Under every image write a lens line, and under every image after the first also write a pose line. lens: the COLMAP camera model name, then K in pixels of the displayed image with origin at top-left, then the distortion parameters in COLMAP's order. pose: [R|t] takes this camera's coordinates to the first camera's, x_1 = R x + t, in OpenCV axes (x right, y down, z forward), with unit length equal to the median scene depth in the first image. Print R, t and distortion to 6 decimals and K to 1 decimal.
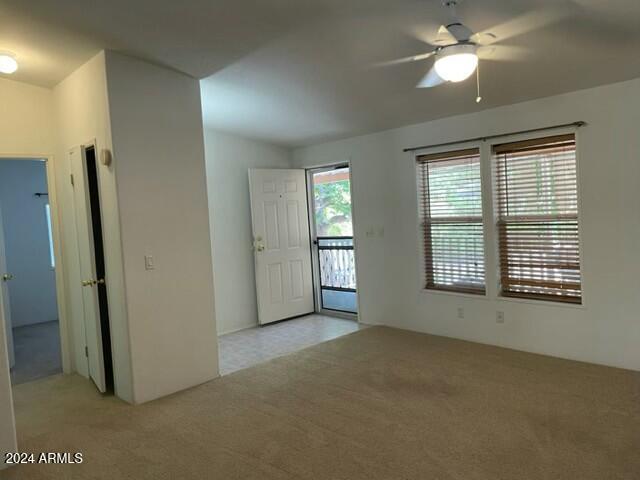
lens RADIAL K [[472.4, 0, 320.0], [0, 472.4, 240.0], [0, 0, 1]] dist [0.003197, 0.000974]
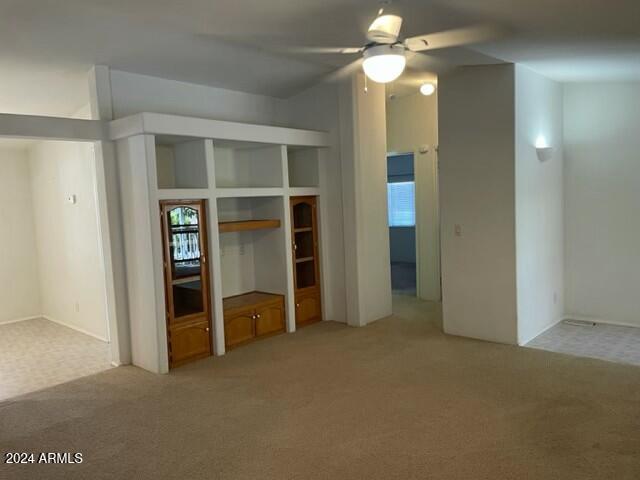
lens RADIAL K [[472.4, 0, 320.0], [0, 472.4, 240.0], [0, 0, 1]] dist [0.003197, 0.000974]
pose [[0.046818, 0.131780, -0.990173, 0.816928], [-0.018137, 0.991209, 0.131060, -0.080994], [0.998739, 0.011823, 0.048797, 0.514284]]
